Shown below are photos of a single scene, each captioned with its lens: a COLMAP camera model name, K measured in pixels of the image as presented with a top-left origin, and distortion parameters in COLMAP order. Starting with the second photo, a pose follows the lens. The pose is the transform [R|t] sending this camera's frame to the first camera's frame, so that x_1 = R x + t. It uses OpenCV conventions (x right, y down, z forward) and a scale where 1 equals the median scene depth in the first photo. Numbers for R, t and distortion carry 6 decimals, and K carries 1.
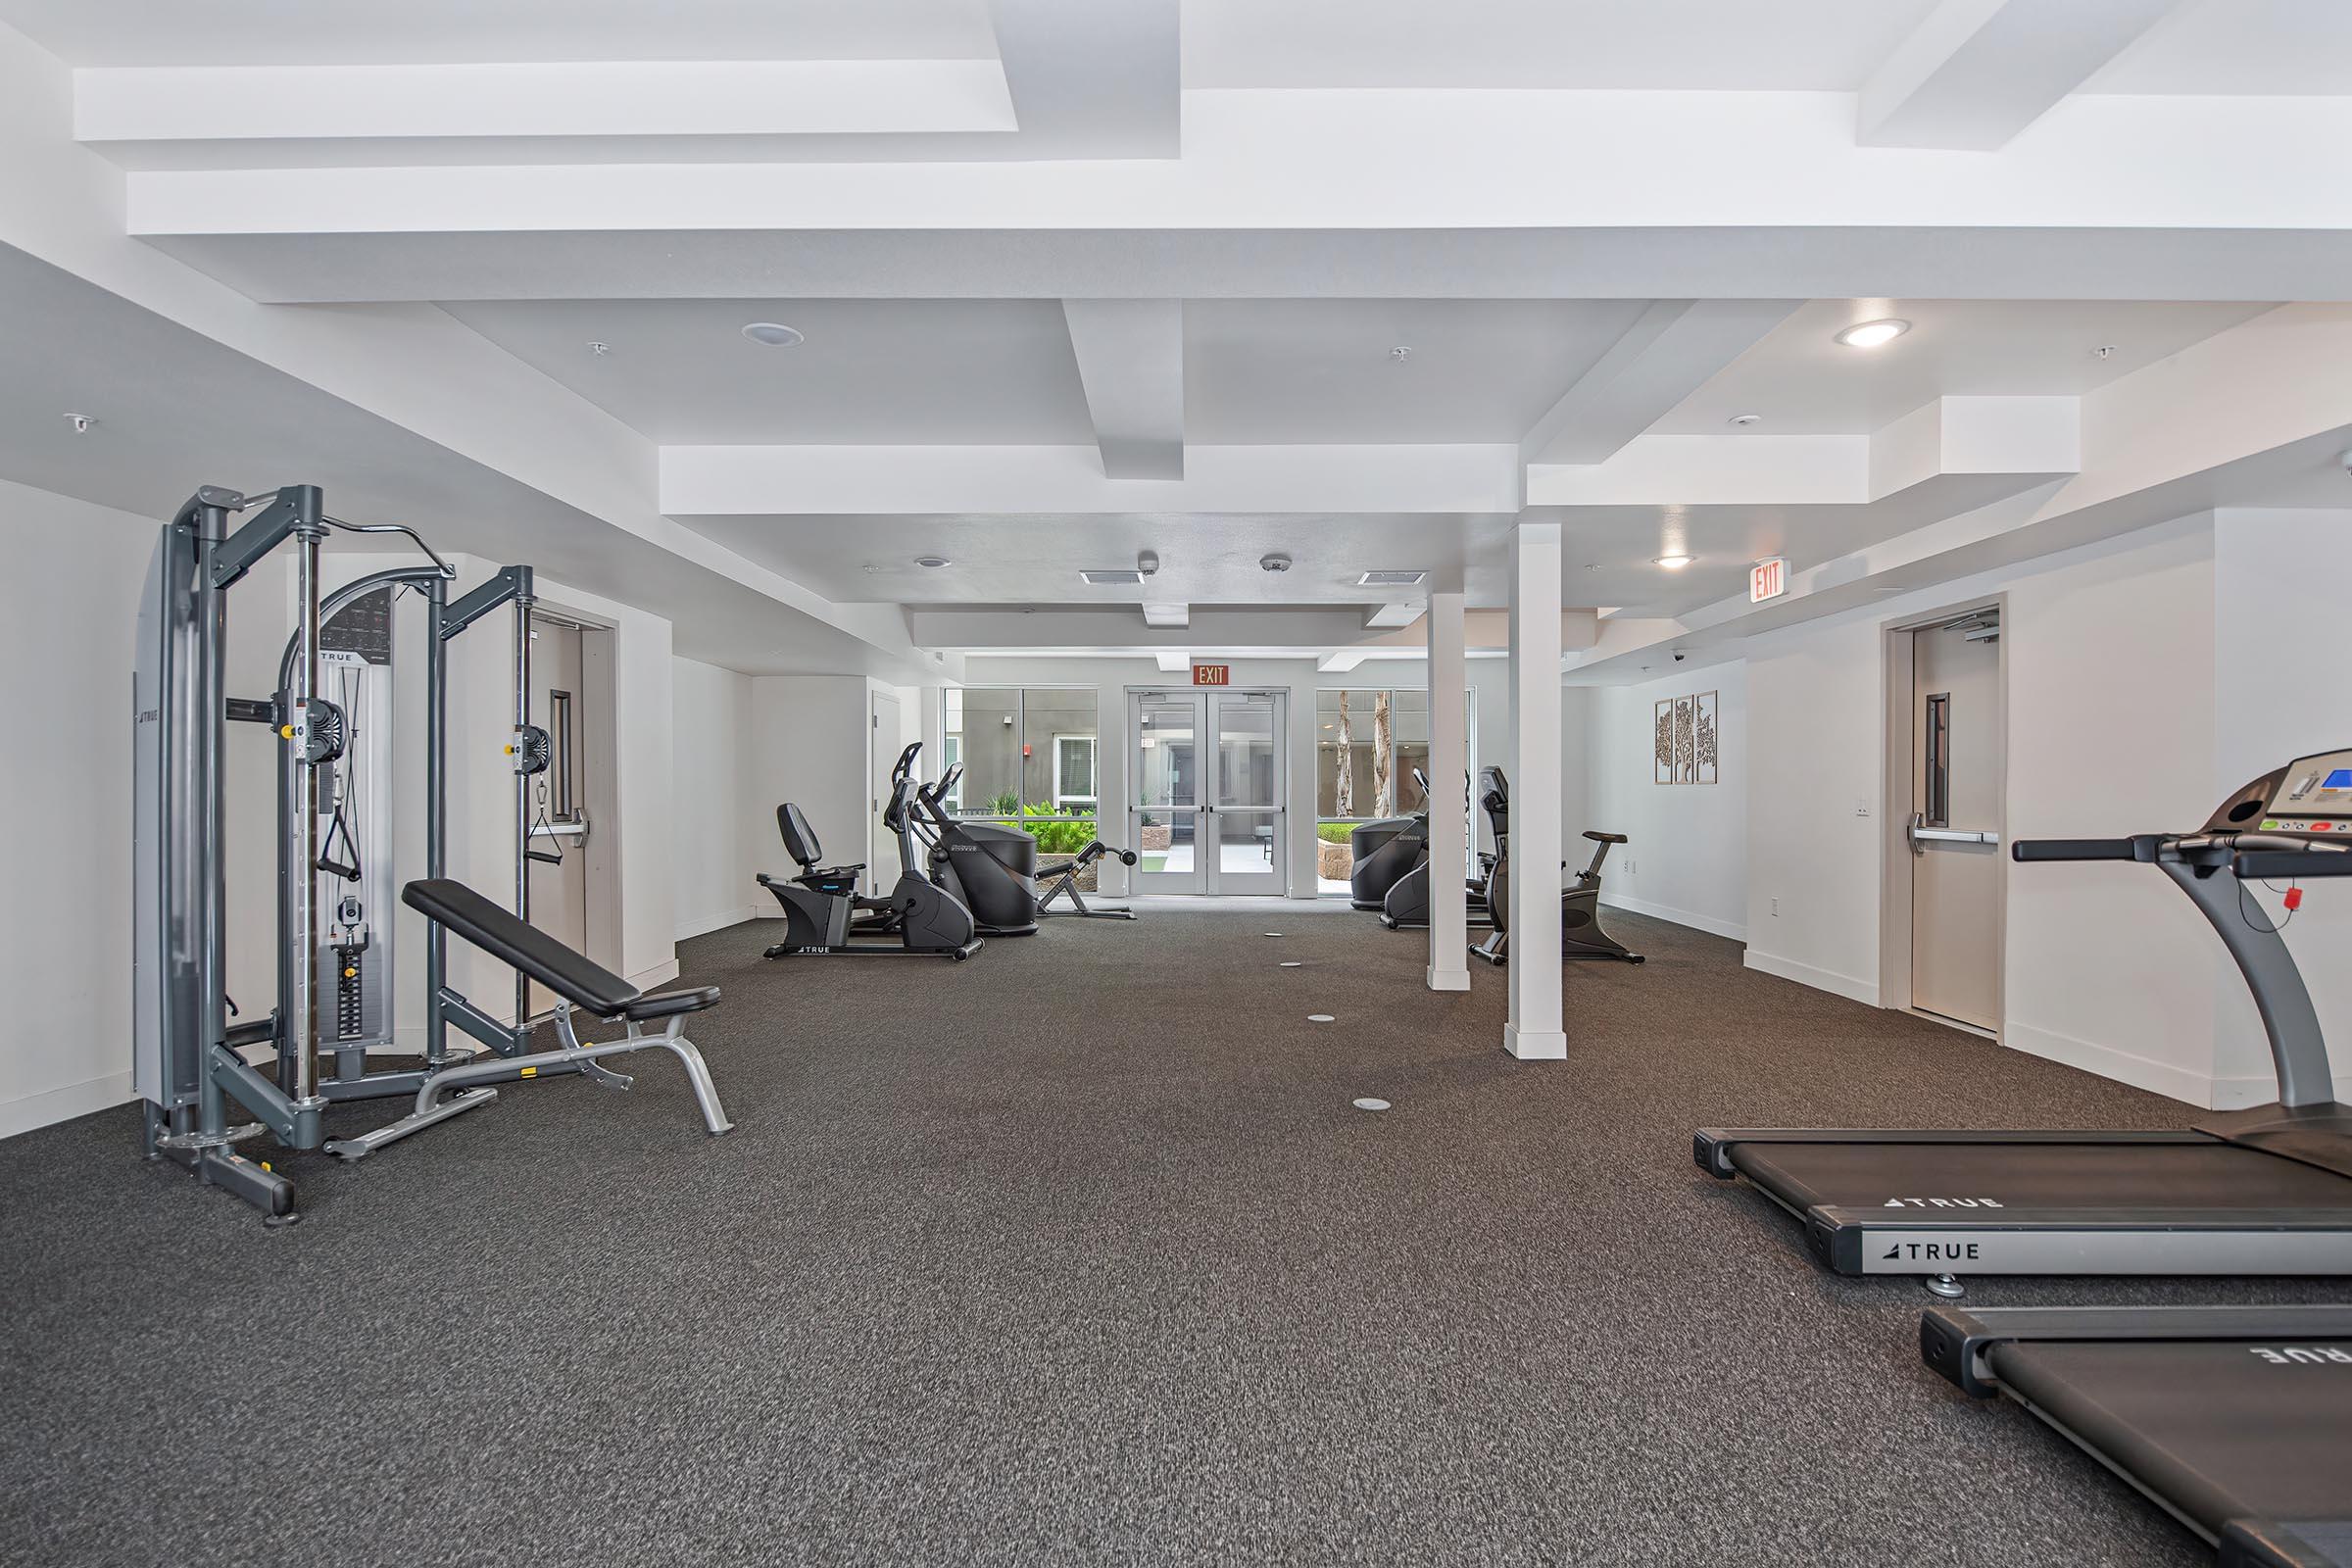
lens RADIAL K [[1161.1, 0, 1203.9], [0, 1161.1, 800.5], [0, 0, 1]] dist [-0.002220, -0.000016]
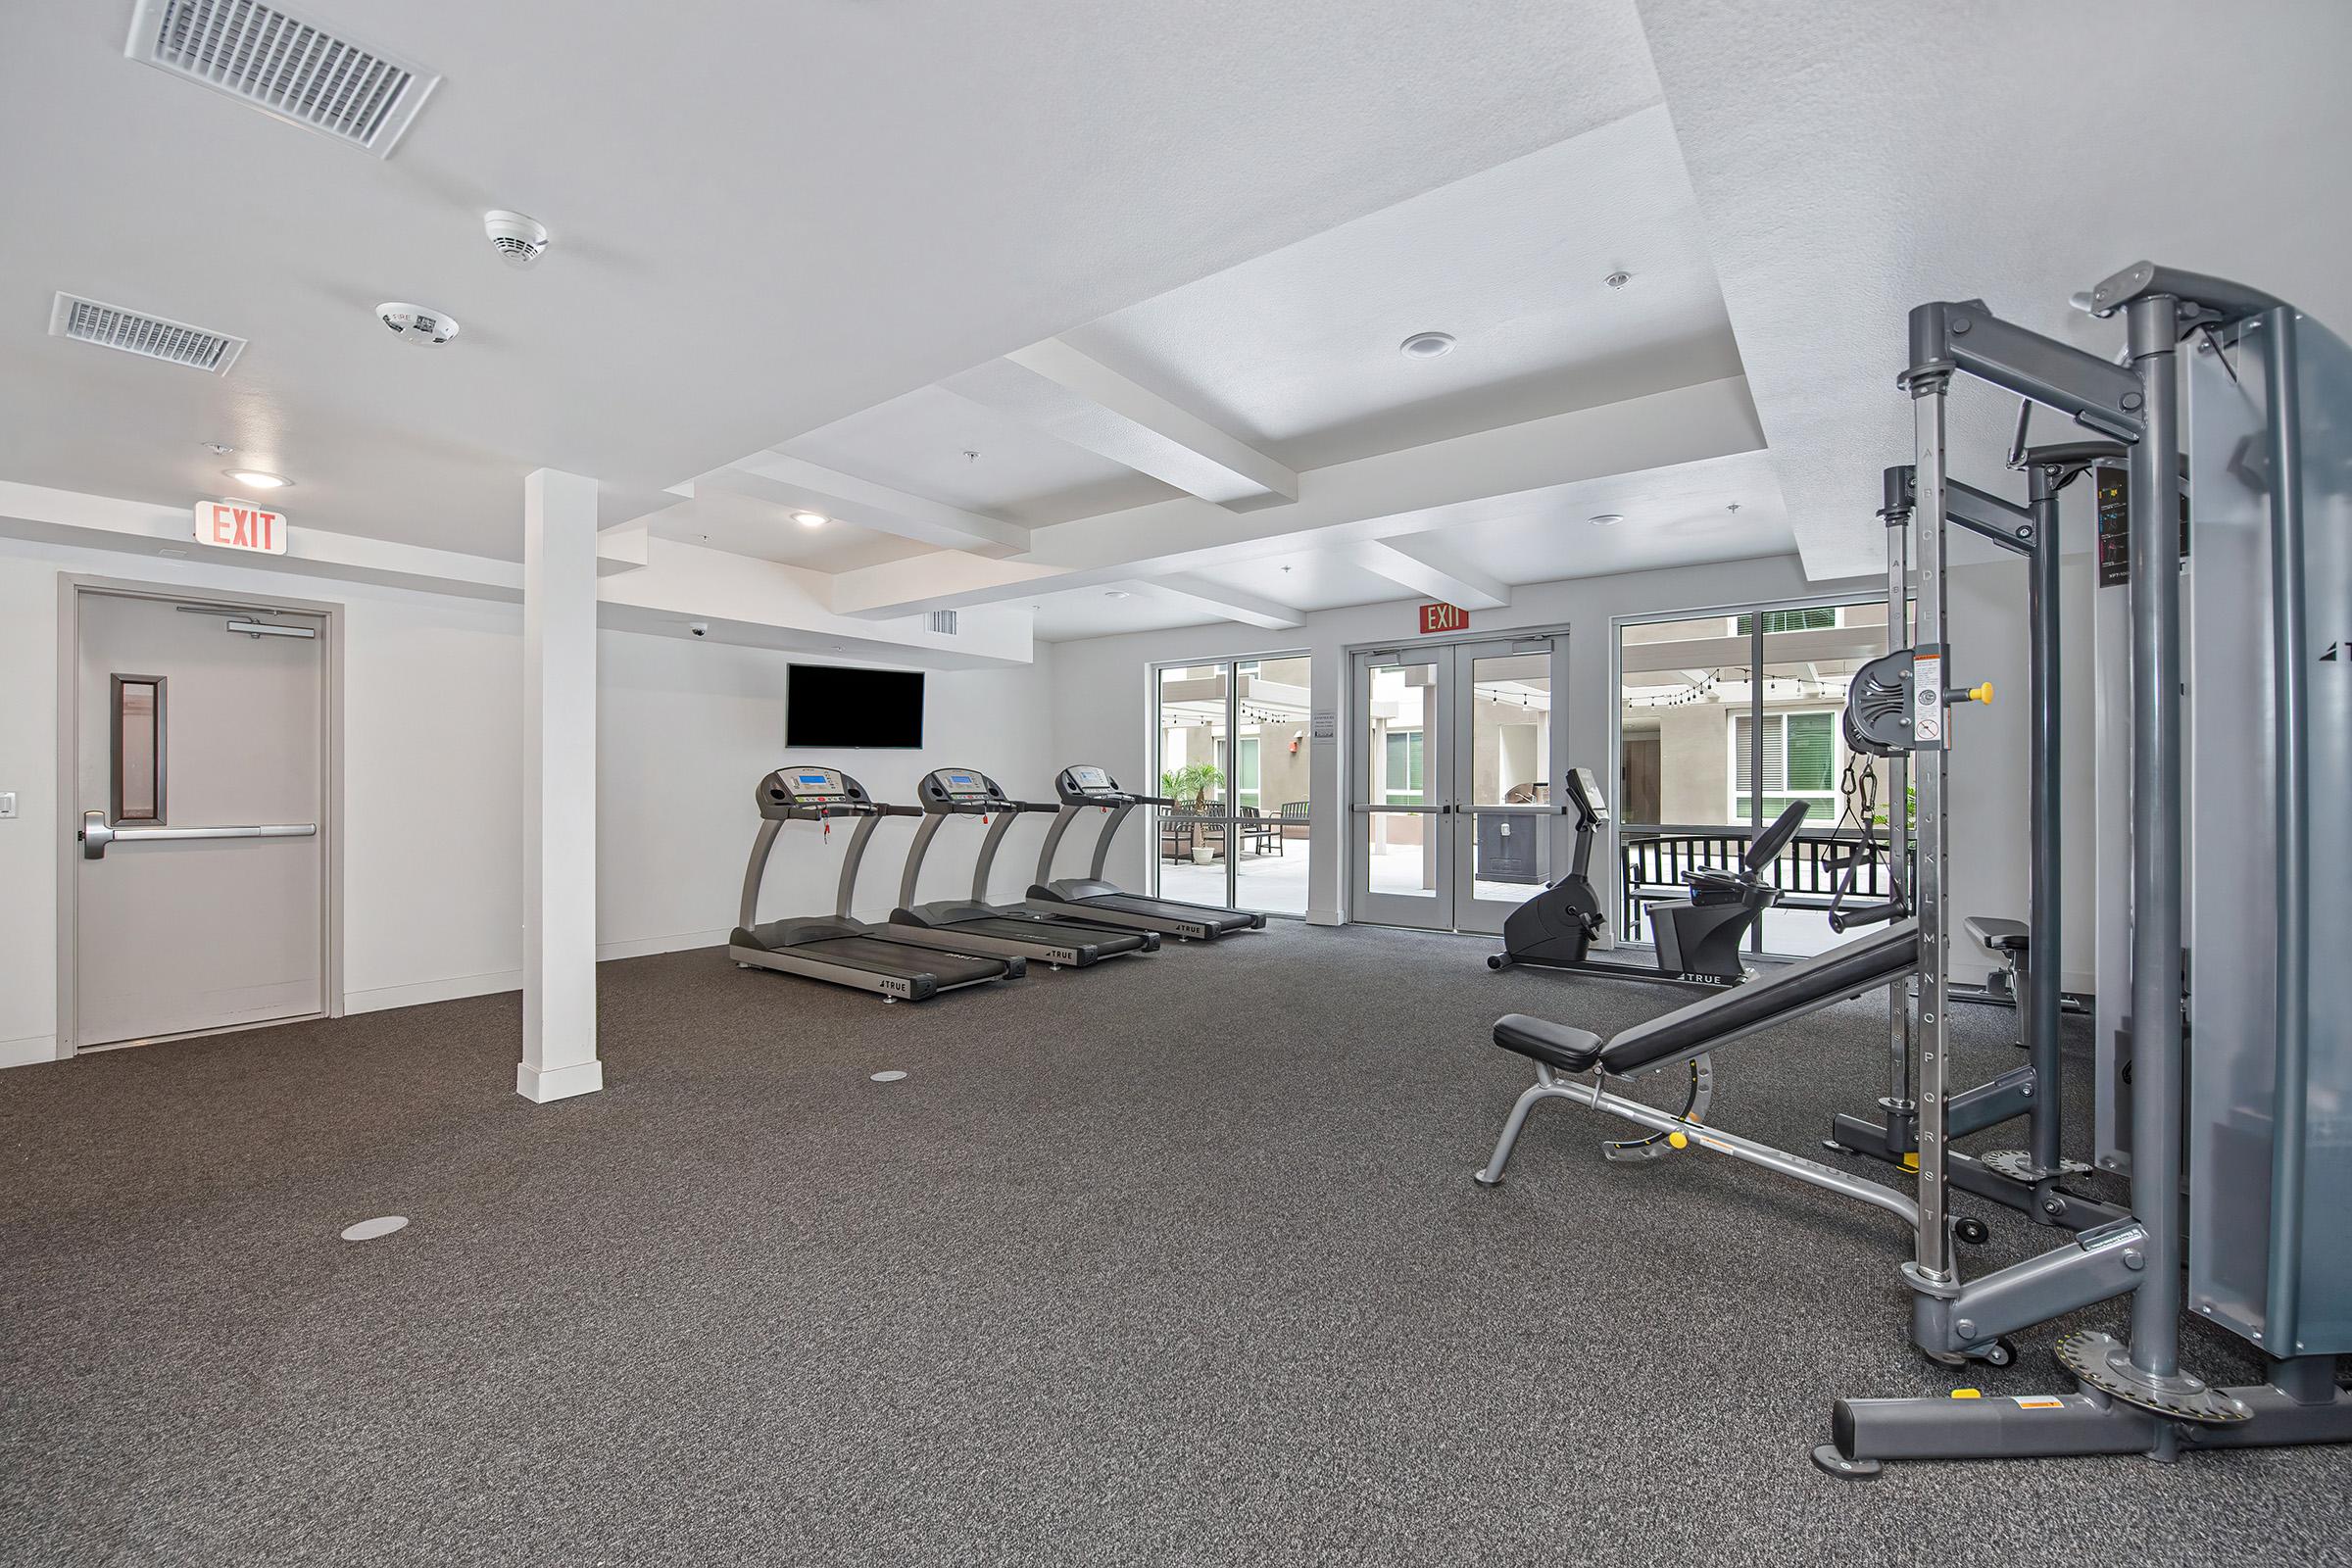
lens RADIAL K [[960.8, 0, 1176.0], [0, 960.8, 784.0], [0, 0, 1]] dist [-0.005361, -0.000440]
pose [[-0.788428, 0.002773, 0.615121, -0.388746], [0.007190, 0.999963, 0.004707, -0.005087], [-0.615085, 0.008134, -0.788419, 0.969571]]
